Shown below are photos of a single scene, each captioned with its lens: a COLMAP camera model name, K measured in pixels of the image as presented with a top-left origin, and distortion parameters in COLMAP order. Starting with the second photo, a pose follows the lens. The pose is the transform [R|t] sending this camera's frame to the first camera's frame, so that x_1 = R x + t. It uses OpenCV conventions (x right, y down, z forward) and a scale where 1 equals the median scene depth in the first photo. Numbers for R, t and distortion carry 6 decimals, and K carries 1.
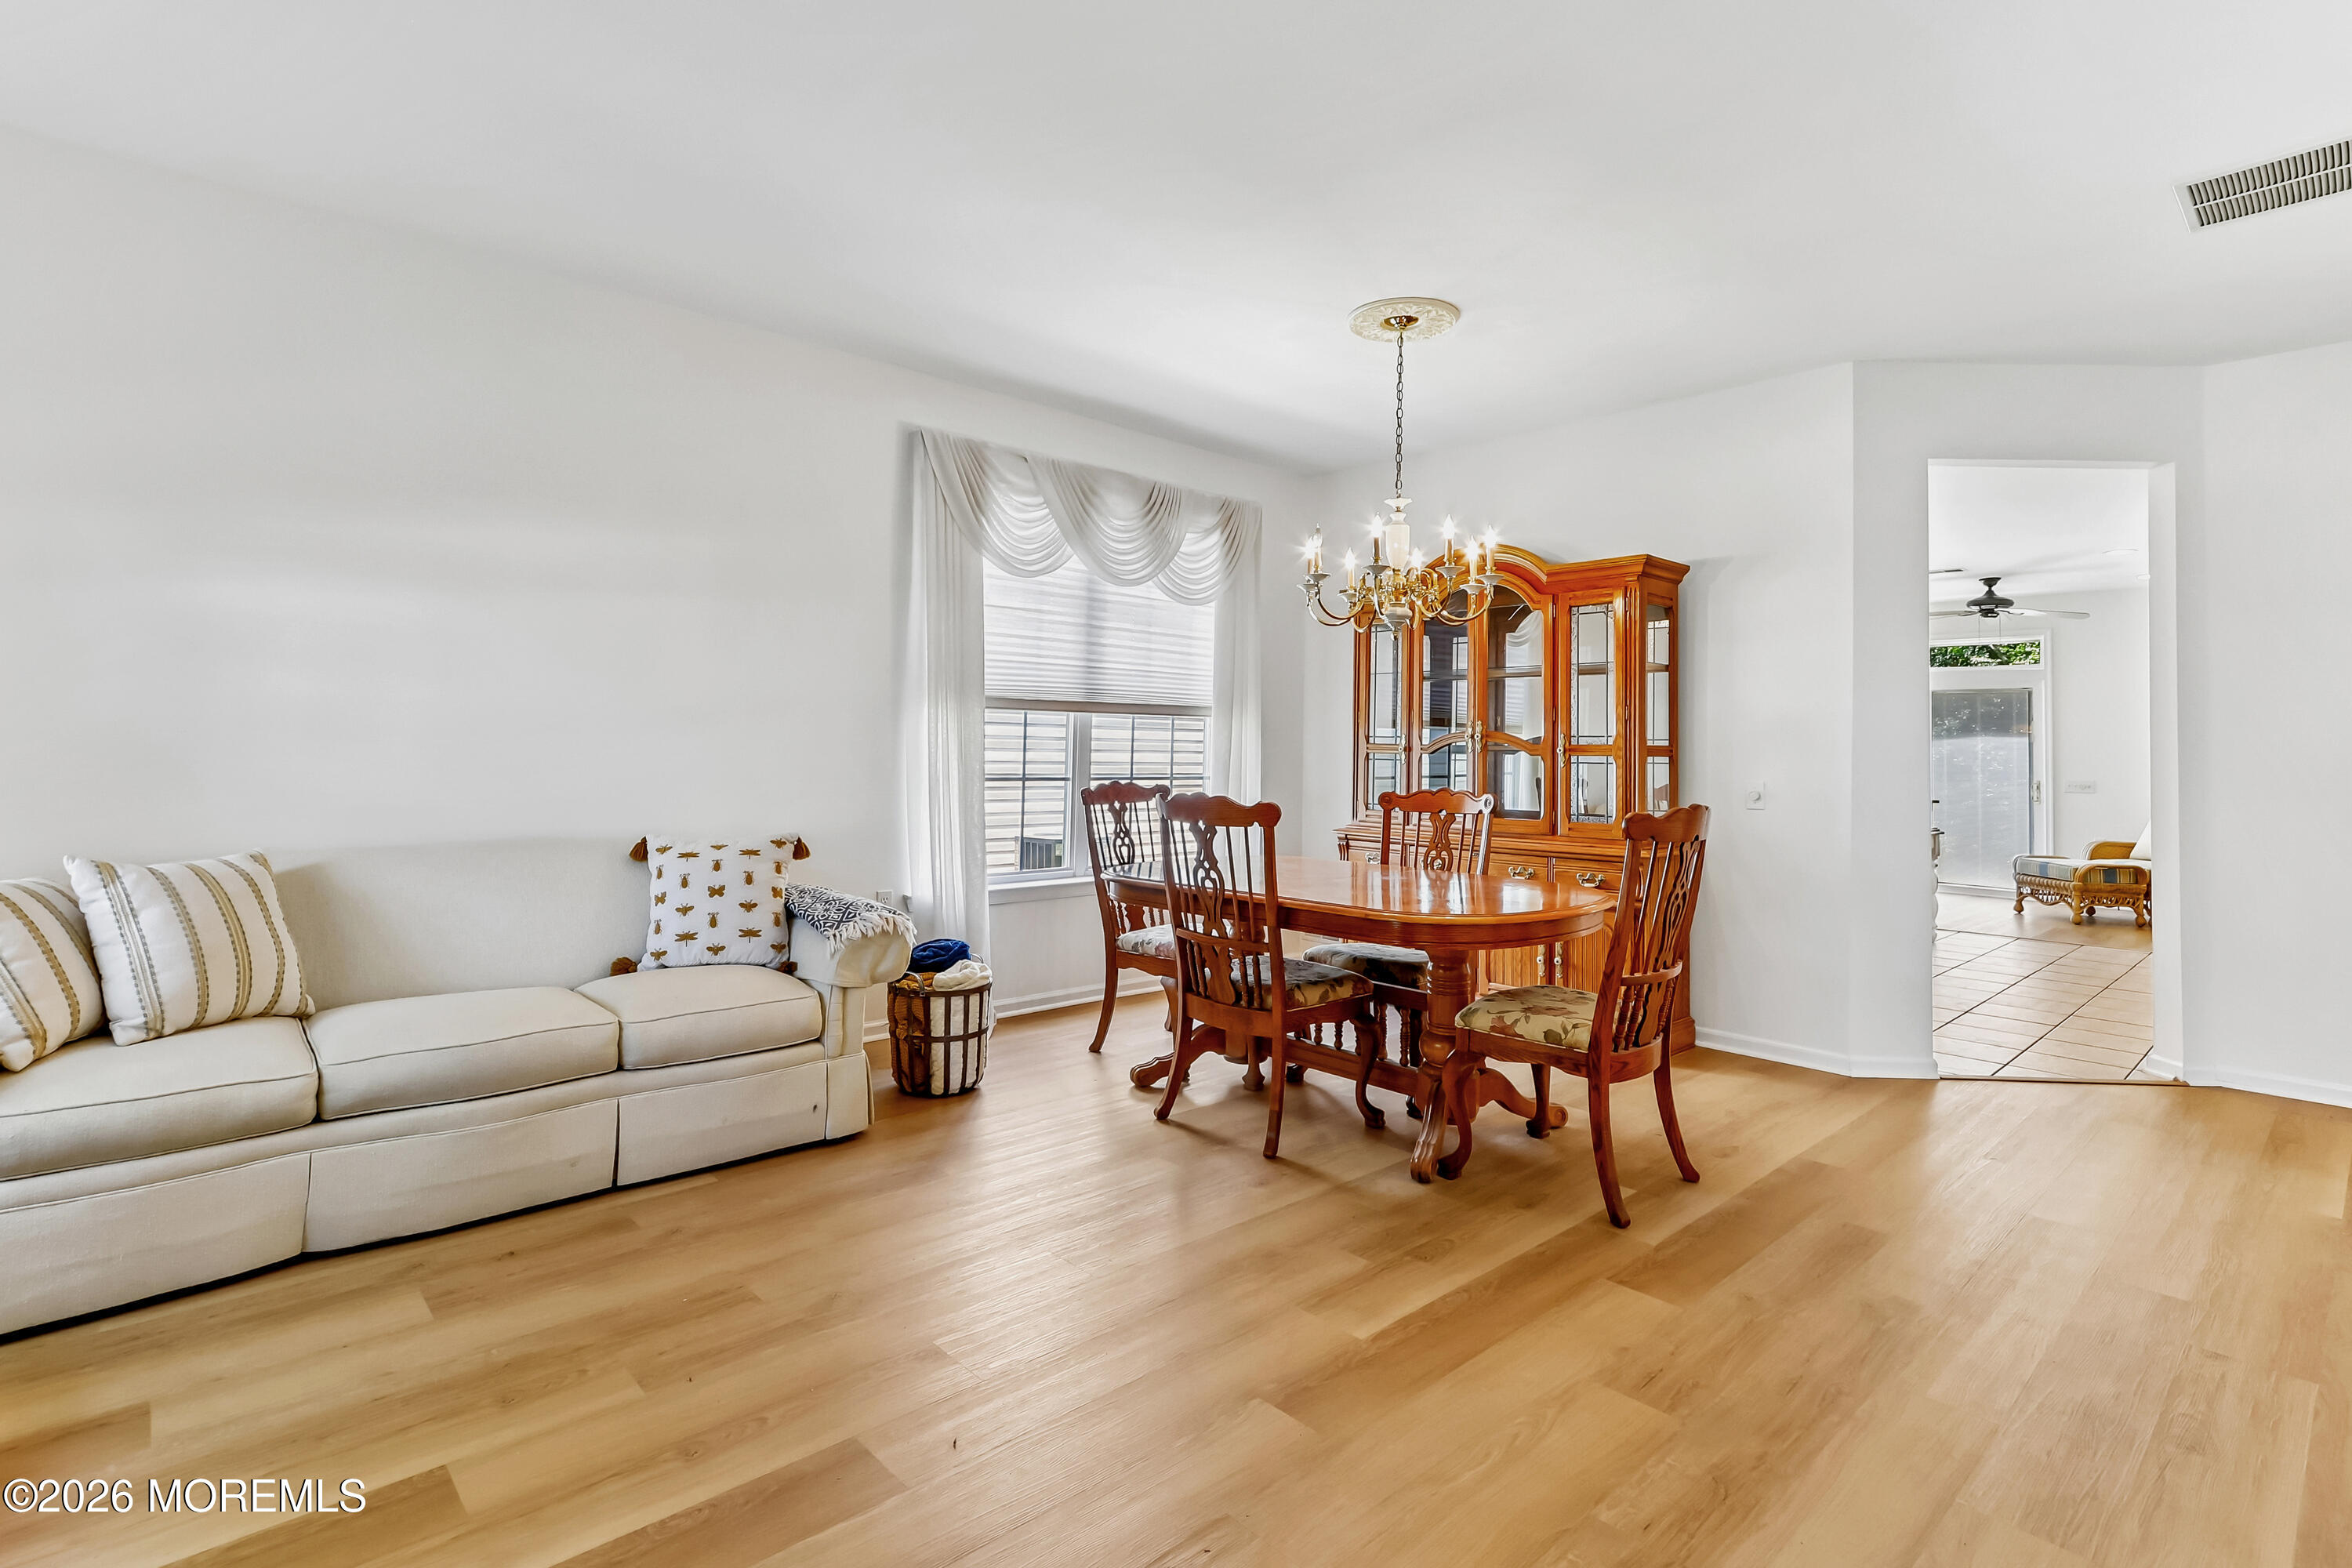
lens RADIAL K [[1103.4, 0, 1139.0], [0, 1103.4, 739.7], [0, 0, 1]] dist [-0.000700, -0.000147]
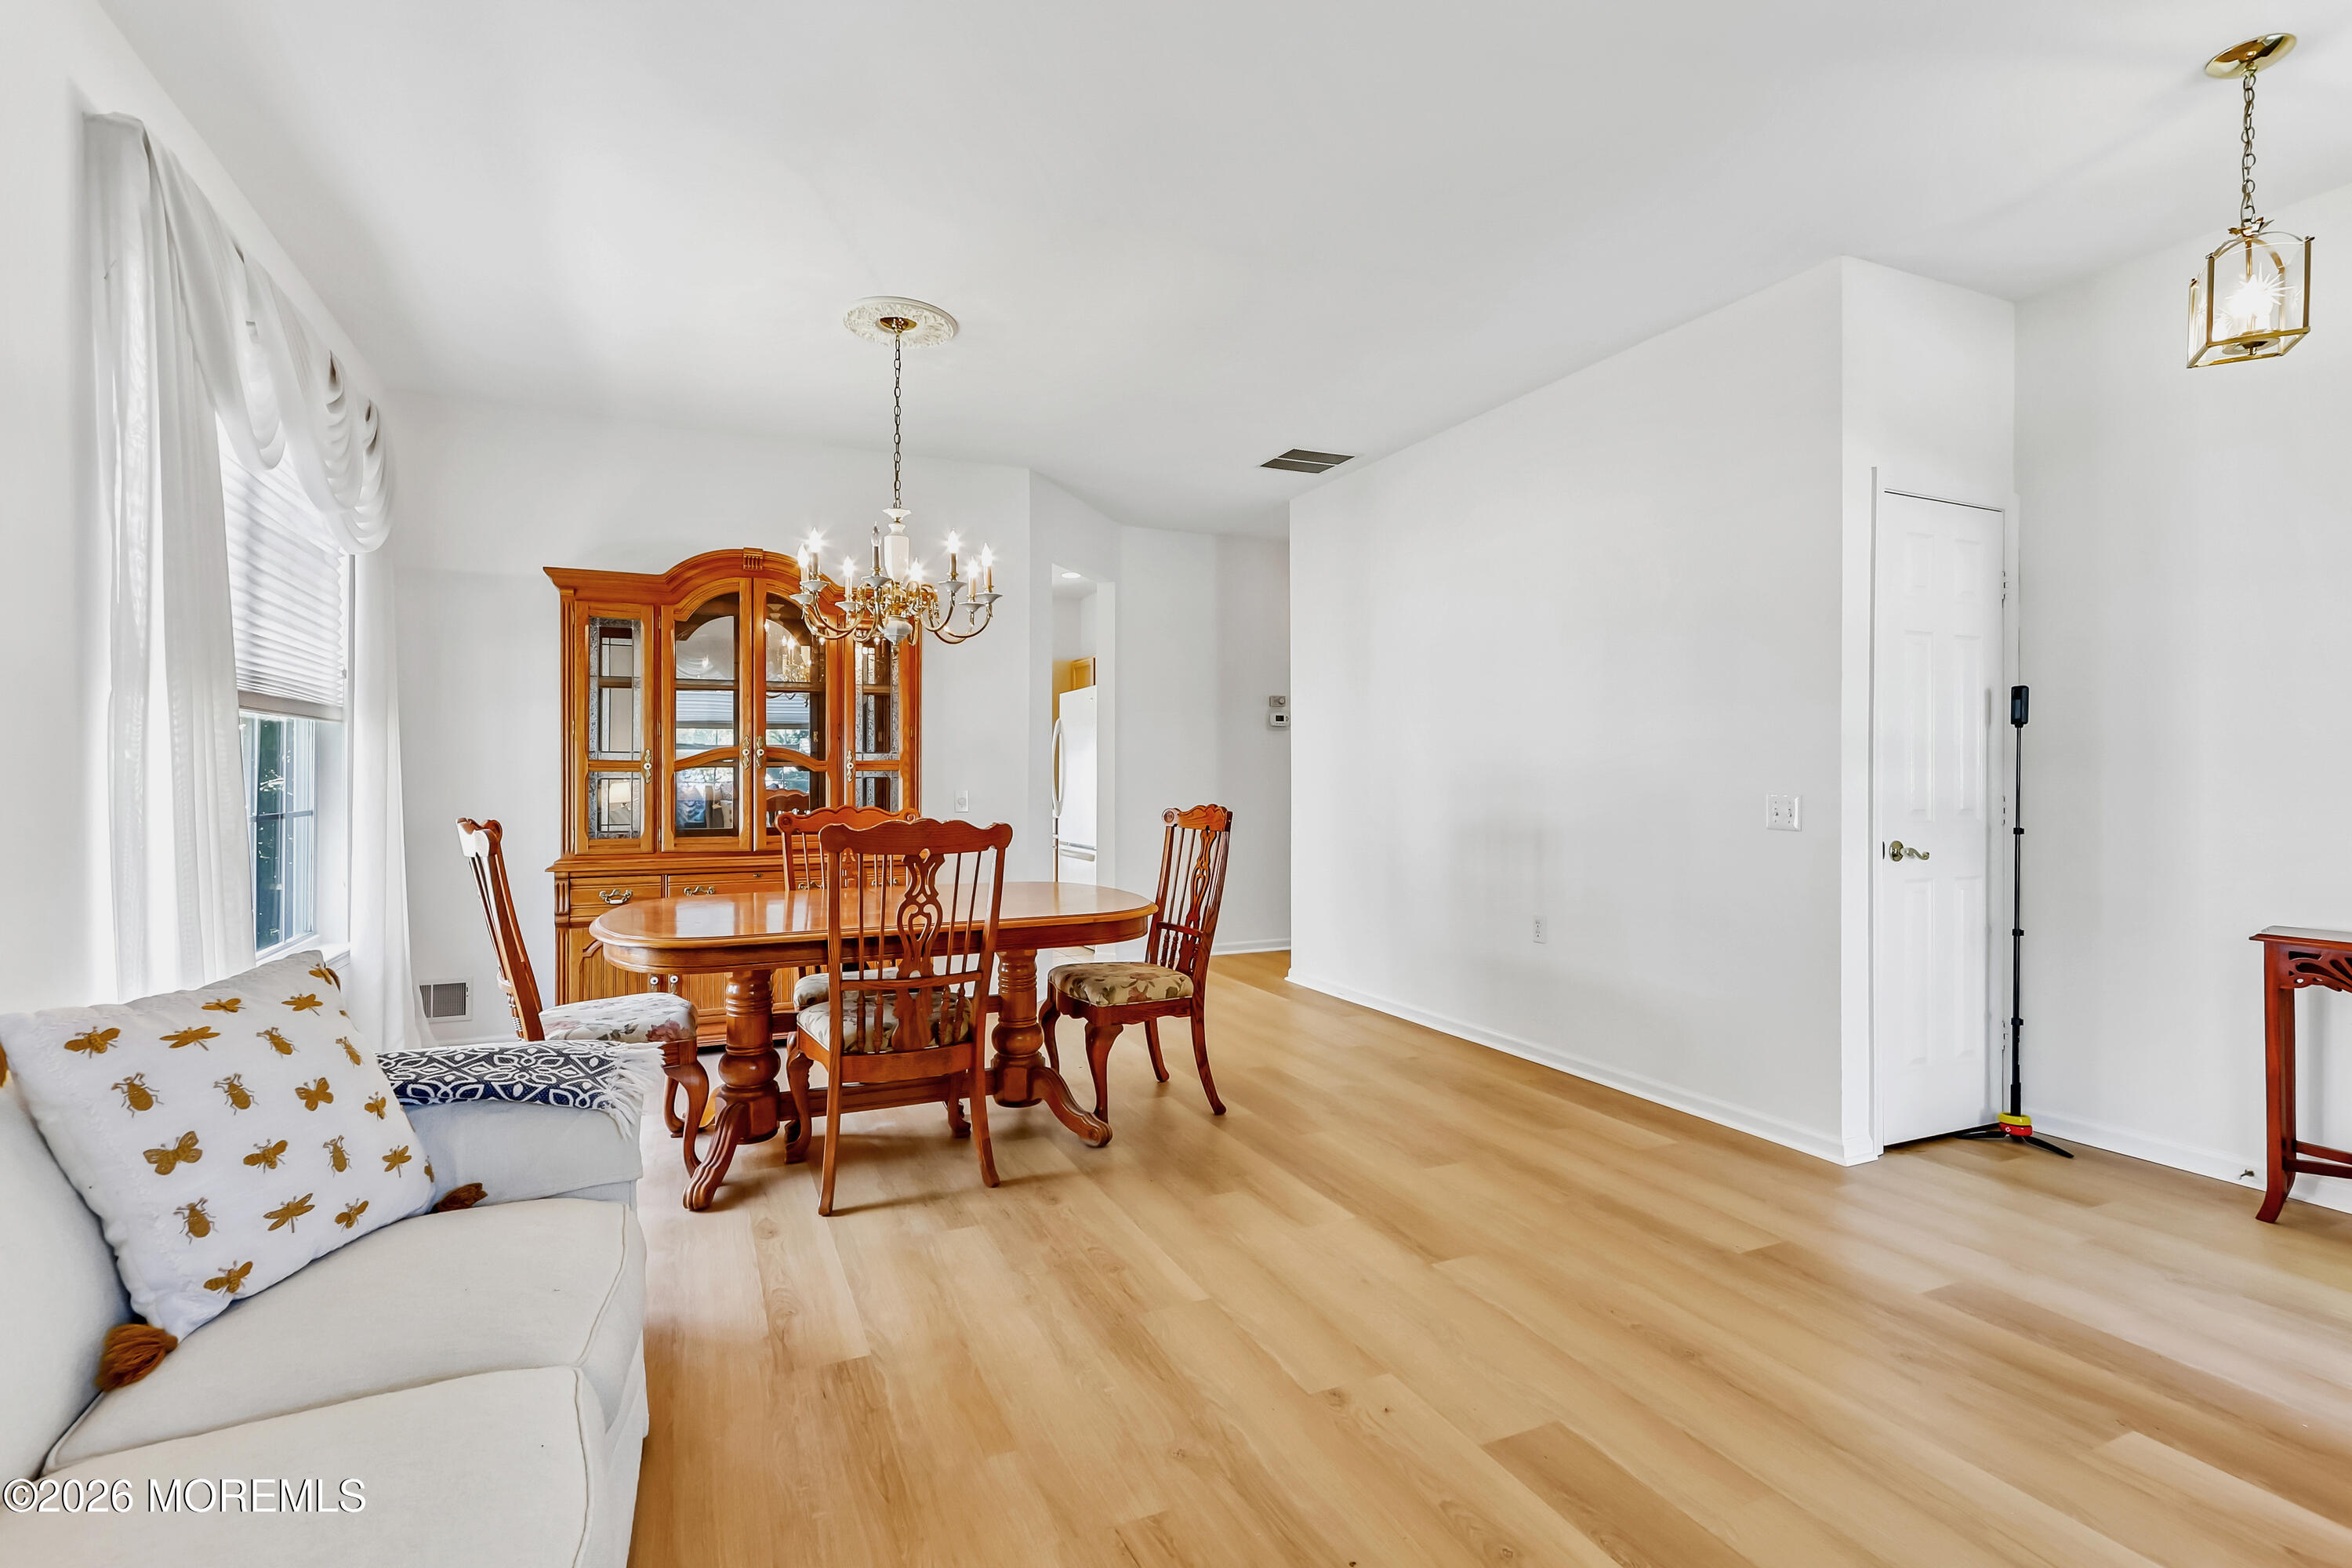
lens RADIAL K [[1078.8, 0, 1169.9], [0, 1078.8, 829.0], [0, 0, 1]] dist [-0.001793, -0.000081]
pose [[0.312370, -0.062358, 0.947911, -0.705255], [-0.005135, 0.997718, 0.067327, -0.002835], [-0.949946, -0.025899, 0.311337, 0.547708]]
